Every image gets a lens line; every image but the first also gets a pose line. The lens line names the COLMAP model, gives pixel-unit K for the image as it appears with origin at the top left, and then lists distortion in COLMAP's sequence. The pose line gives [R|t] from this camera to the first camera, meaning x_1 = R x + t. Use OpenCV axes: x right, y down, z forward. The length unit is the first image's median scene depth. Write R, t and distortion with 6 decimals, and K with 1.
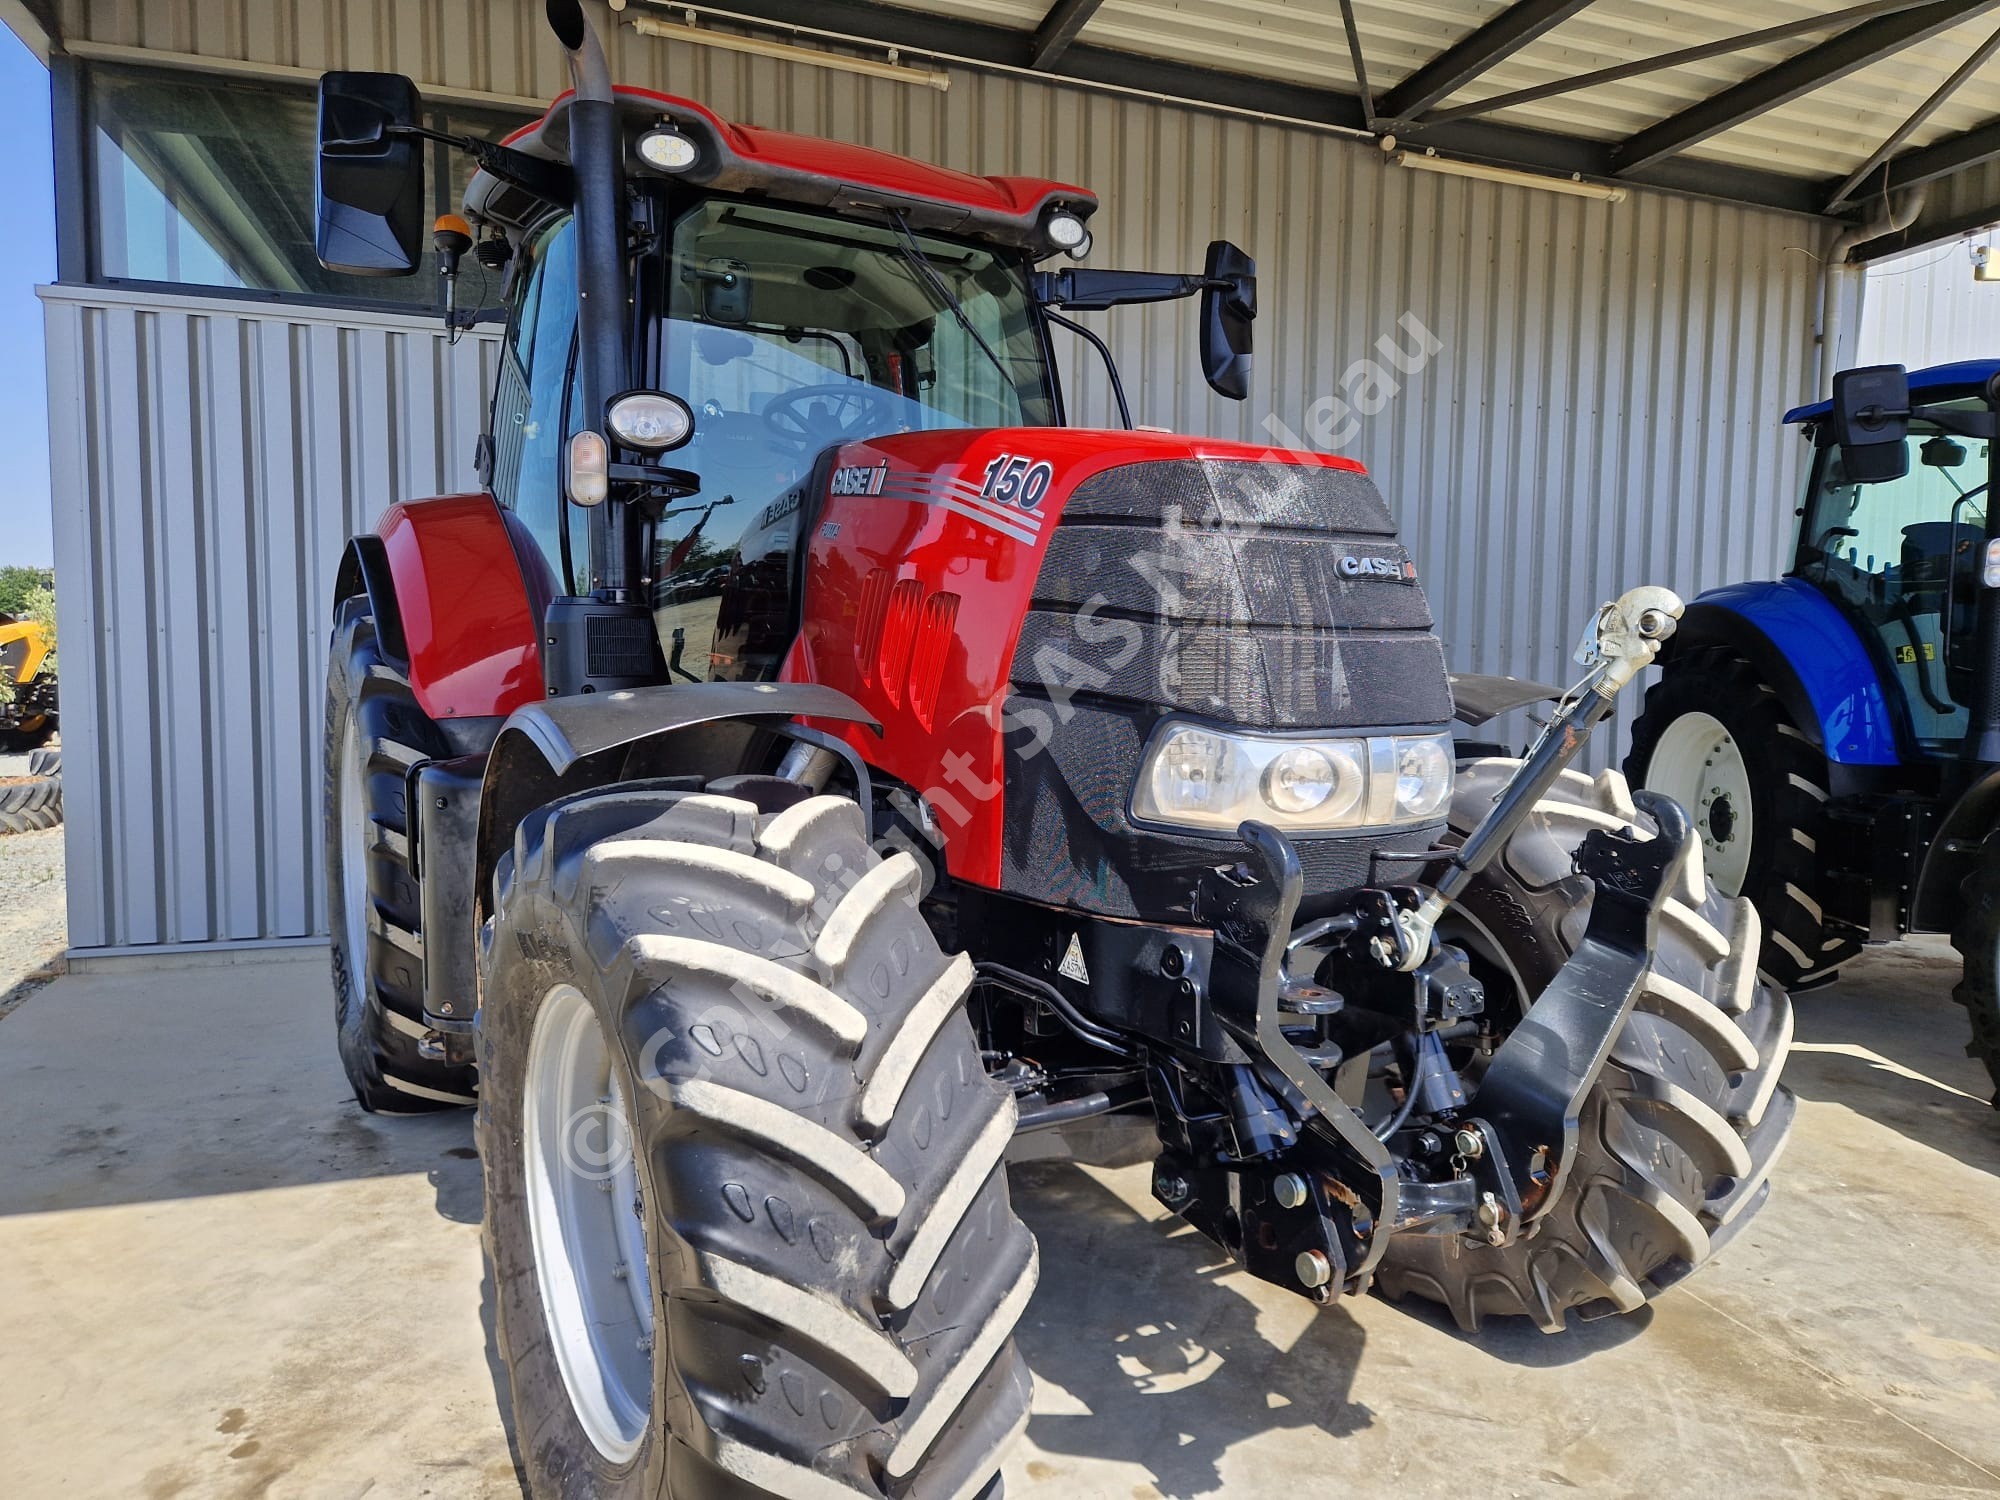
lens RADIAL K [[1356.7, 0, 1027.0], [0, 1356.7, 754.0], [0, 0, 1]] dist [0.054142, -0.038733]
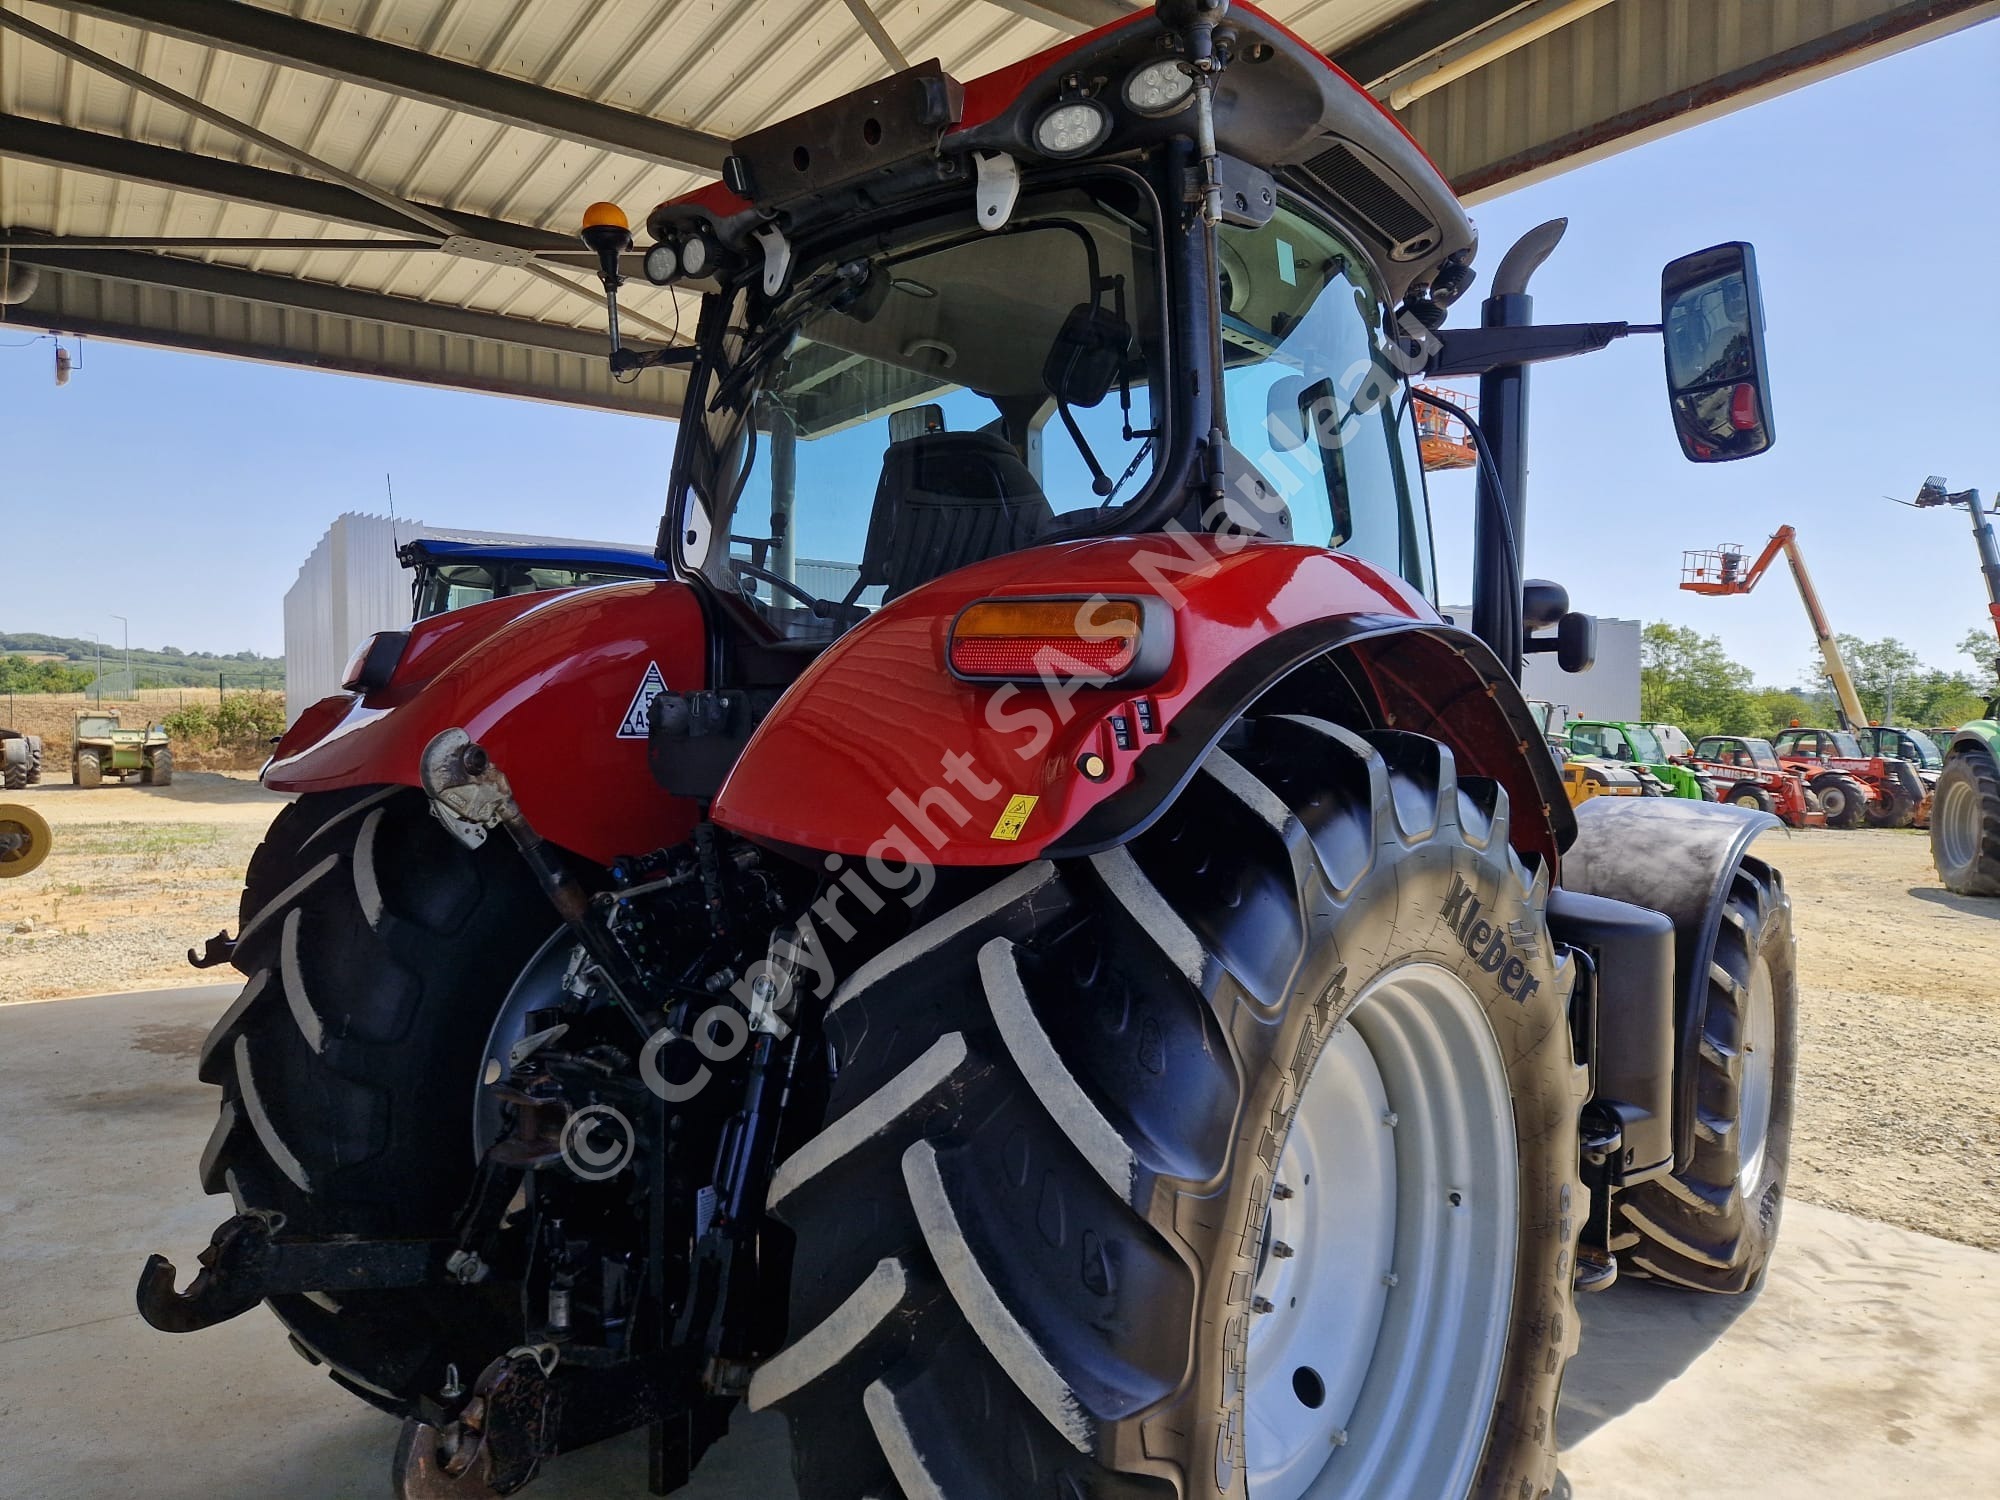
lens RADIAL K [[1327.3, 0, 992.9], [0, 1327.3, 758.9], [0, 0, 1]] dist [0.054368, -0.042689]
pose [[-0.312005, -0.034175, 0.949466, -0.955298], [0.070351, 0.995778, 0.058960, -0.156153], [-0.947472, 0.085192, -0.308283, 1.380447]]
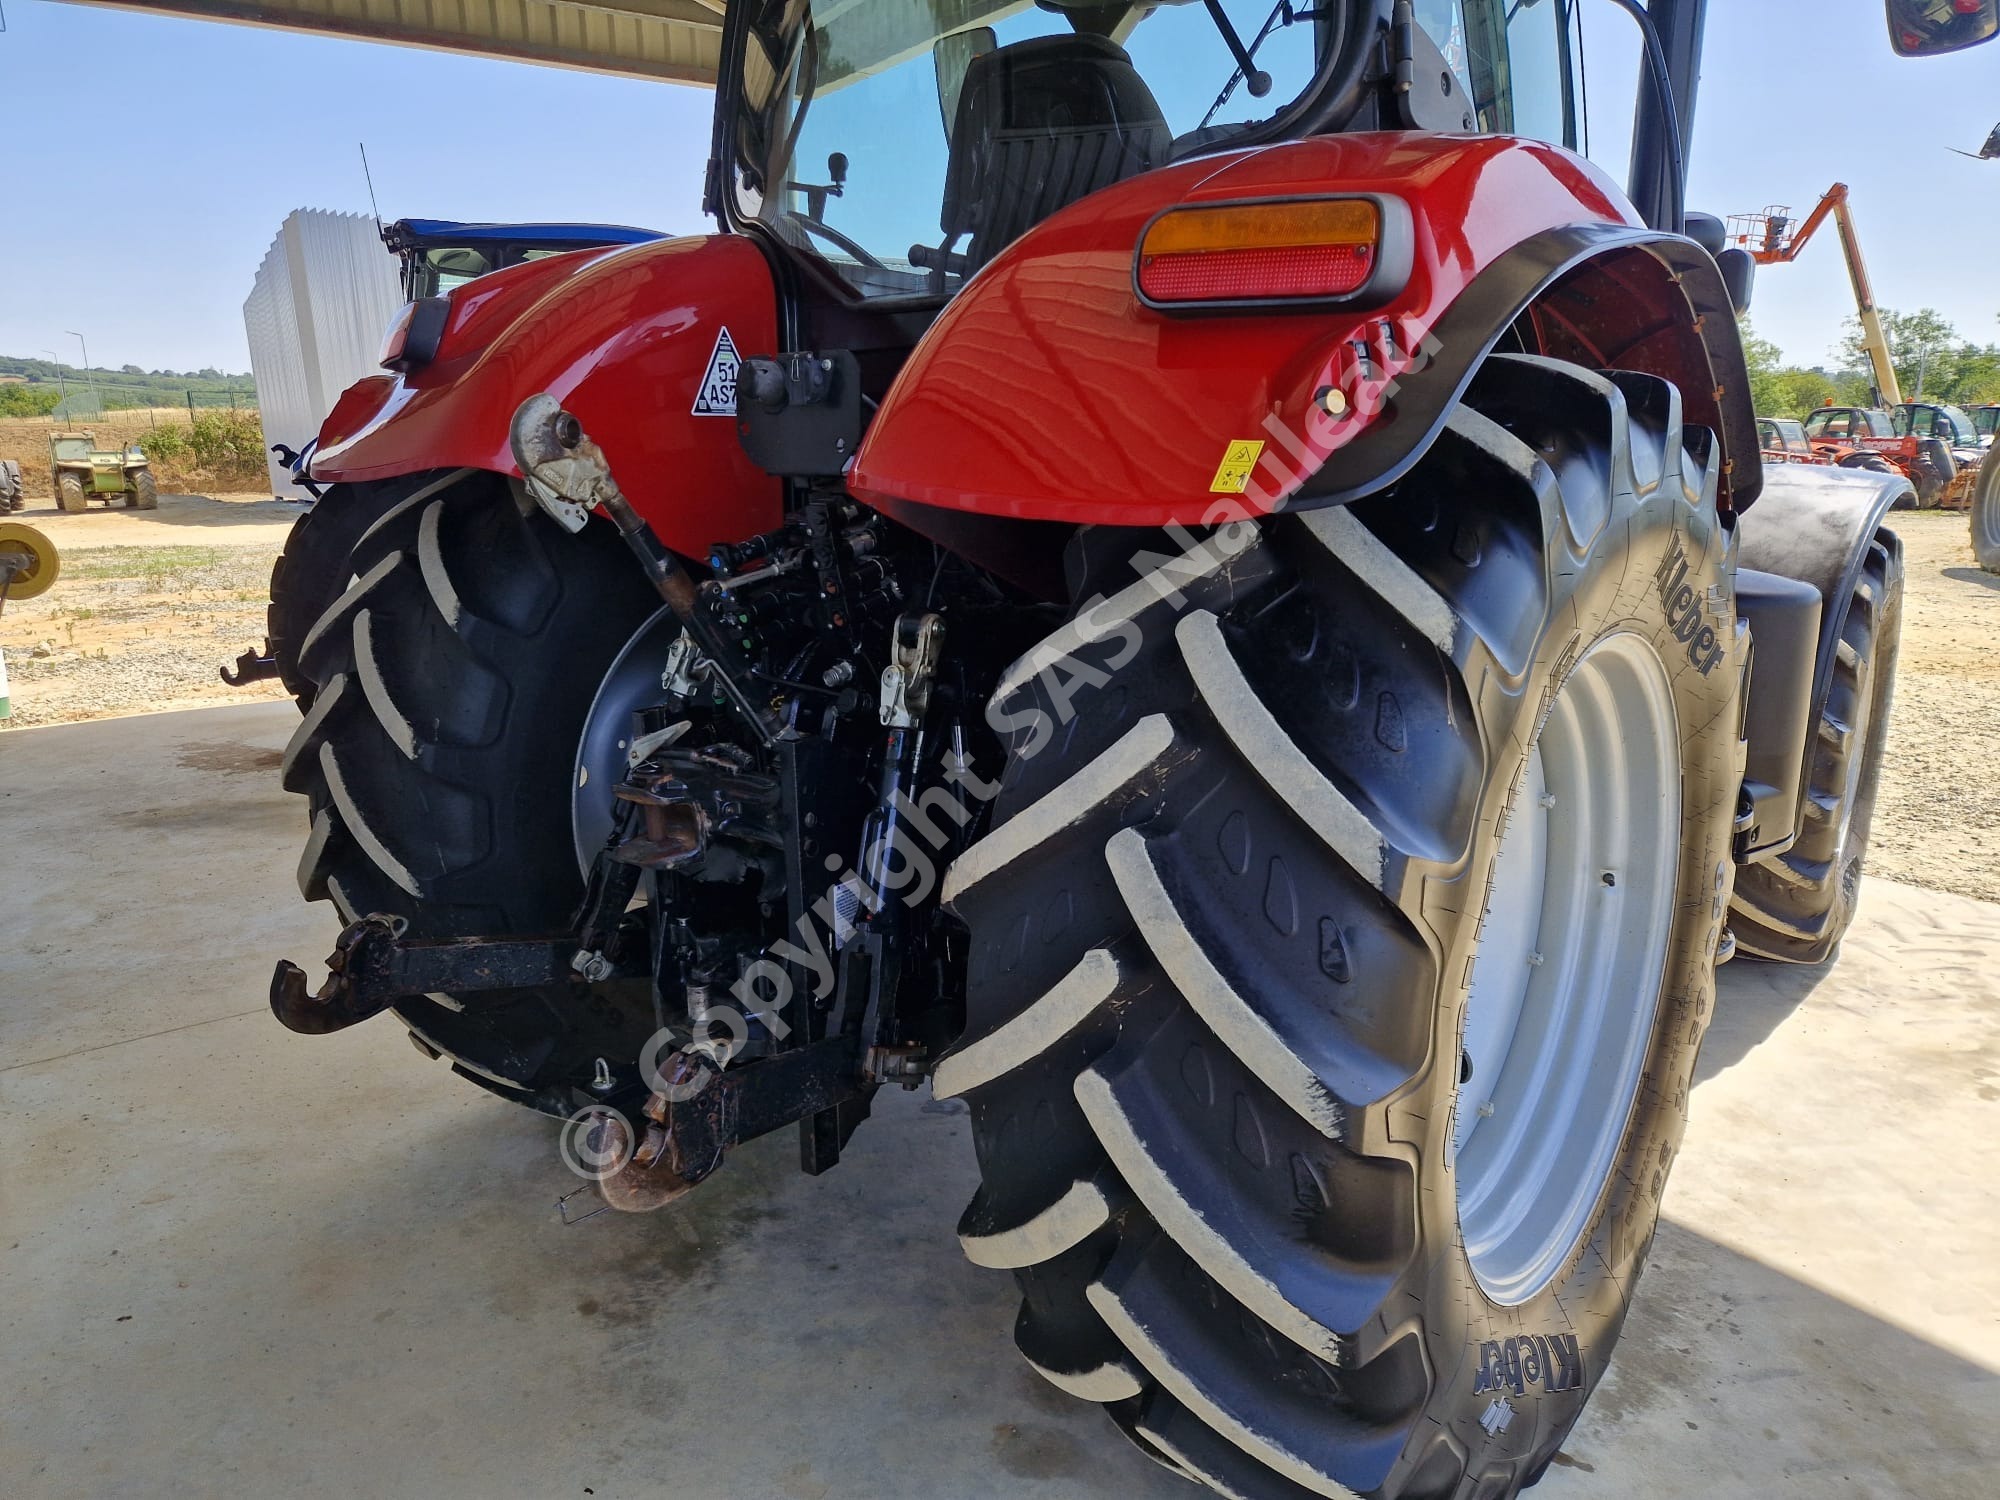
lens RADIAL K [[1324.1, 0, 980.8], [0, 1324.1, 746.7], [0, 0, 1]] dist [0.064807, -0.053417]
pose [[-0.309845, -0.221610, 0.924600, -0.894447], [0.094306, 0.960499, 0.261817, -0.141676], [-0.946099, 0.168318, -0.276706, 1.422243]]
